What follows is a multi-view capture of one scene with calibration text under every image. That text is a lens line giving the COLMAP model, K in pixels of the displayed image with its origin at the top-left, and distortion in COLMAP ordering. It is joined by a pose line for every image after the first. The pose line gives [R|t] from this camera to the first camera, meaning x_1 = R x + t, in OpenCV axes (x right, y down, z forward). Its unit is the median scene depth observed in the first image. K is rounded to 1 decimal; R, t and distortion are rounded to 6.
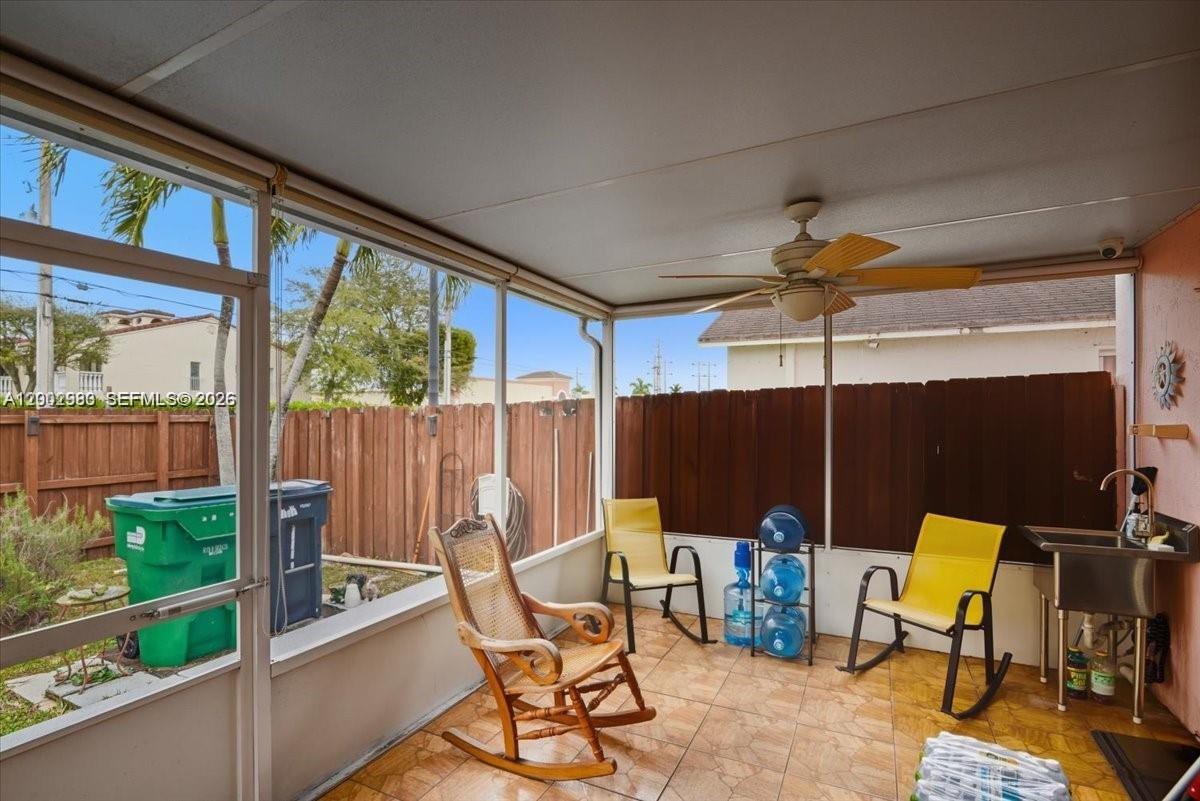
lens RADIAL K [[575.3, 0, 597.3], [0, 575.3, 411.5], [0, 0, 1]] dist [-0.004071, -0.000734]
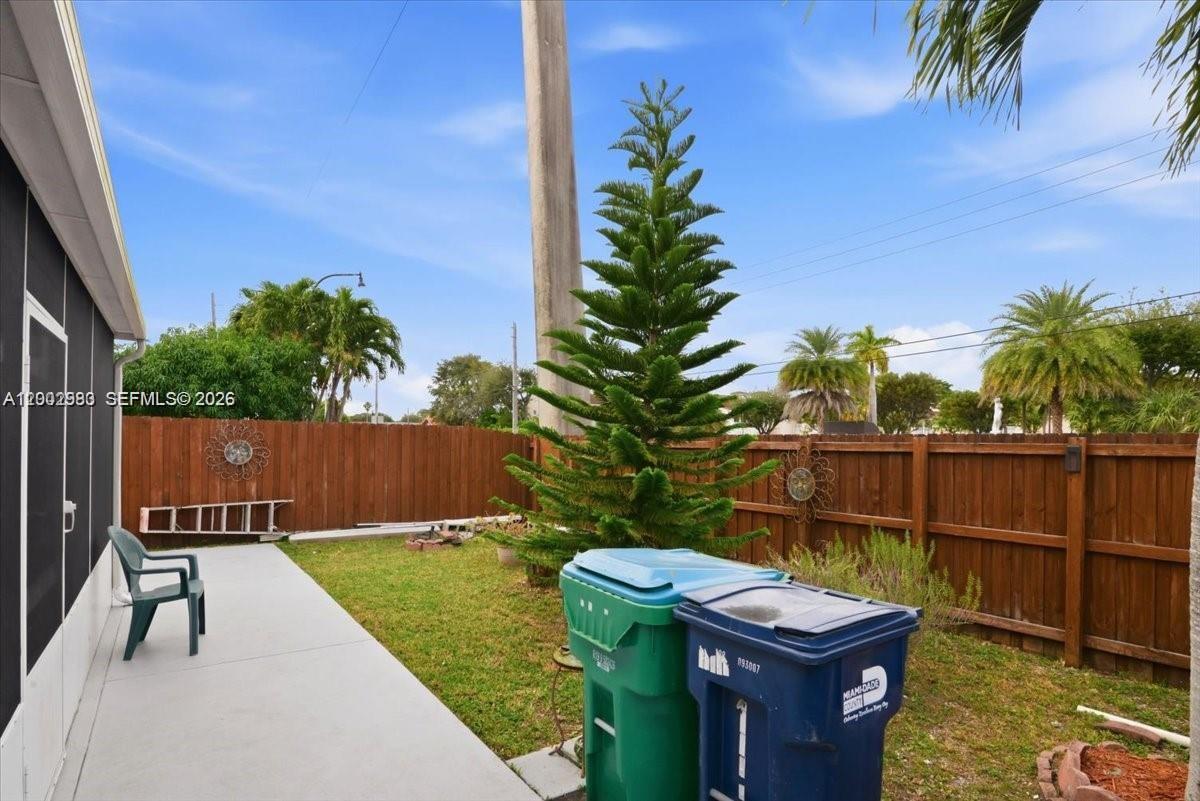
lens RADIAL K [[587.6, 0, 602.2], [0, 587.6, 421.6], [0, 0, 1]] dist [0.000872, 0.000221]
pose [[-0.457218, -0.025937, -0.888976, -0.080478], [-0.000122, 0.999576, -0.029101, 0.000833], [0.889355, -0.013196, -0.457028, 1.109898]]
